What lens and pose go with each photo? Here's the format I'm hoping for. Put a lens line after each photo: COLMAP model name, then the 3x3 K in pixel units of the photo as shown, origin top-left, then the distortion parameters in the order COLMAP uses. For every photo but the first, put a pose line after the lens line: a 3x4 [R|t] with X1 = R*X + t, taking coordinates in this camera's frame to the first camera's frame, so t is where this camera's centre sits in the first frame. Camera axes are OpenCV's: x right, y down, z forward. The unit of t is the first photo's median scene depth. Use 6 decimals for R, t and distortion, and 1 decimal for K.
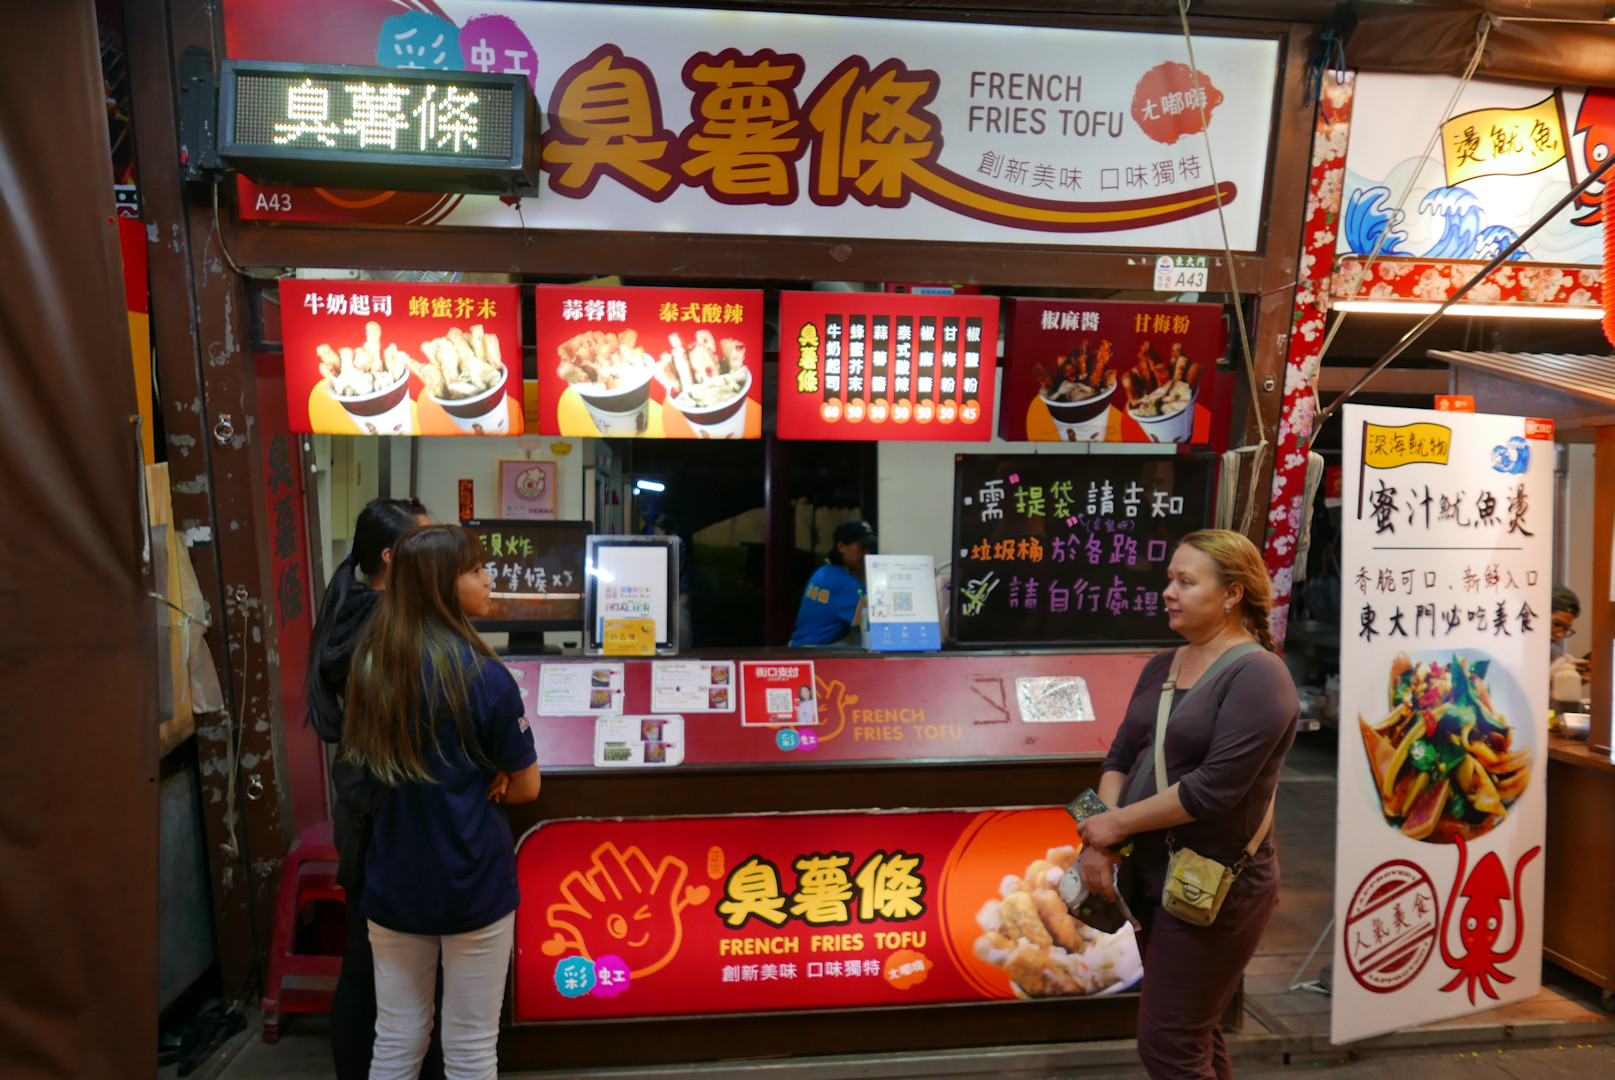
lens RADIAL K [[1075.5, 0, 807.5], [0, 1075.5, 540.0], [0, 0, 1]] dist [-0.050918, 0.026847]
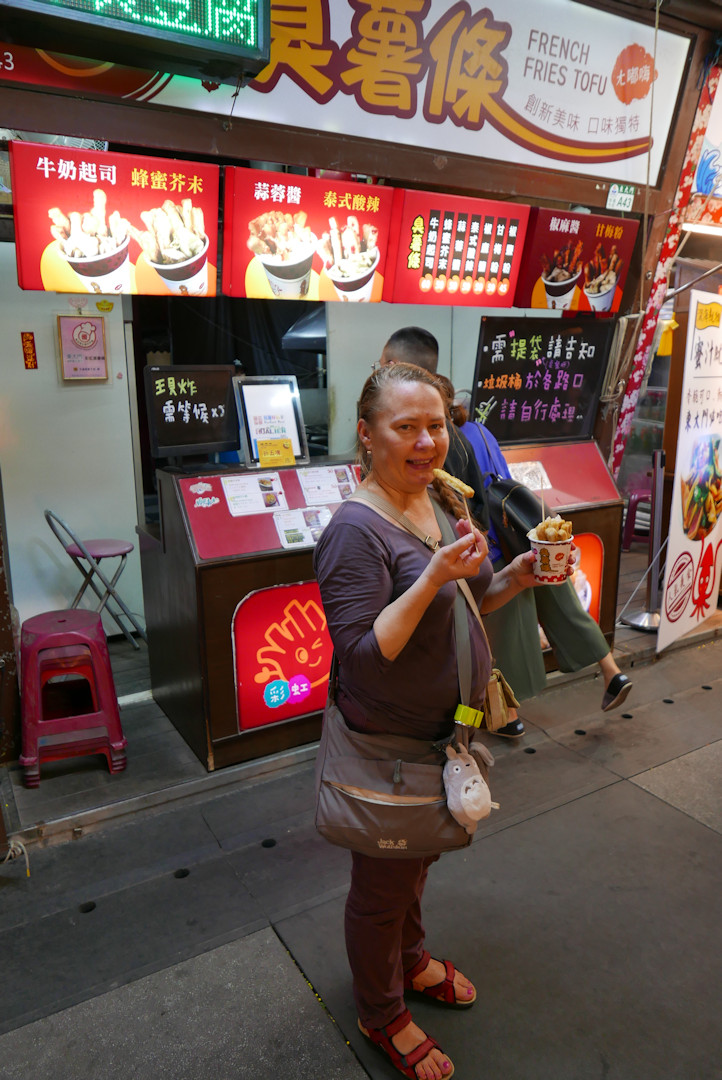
lens RADIAL K [[719.2, 0, 361.0], [0, 719.2, 540.0], [0, 0, 1]] dist [-0.050918, 0.026847]
pose [[0.918170, -0.105531, 0.381873, -0.448421], [0.015588, 0.972748, 0.231340, -0.011489], [-0.395879, -0.206457, 0.894793, 0.132294]]
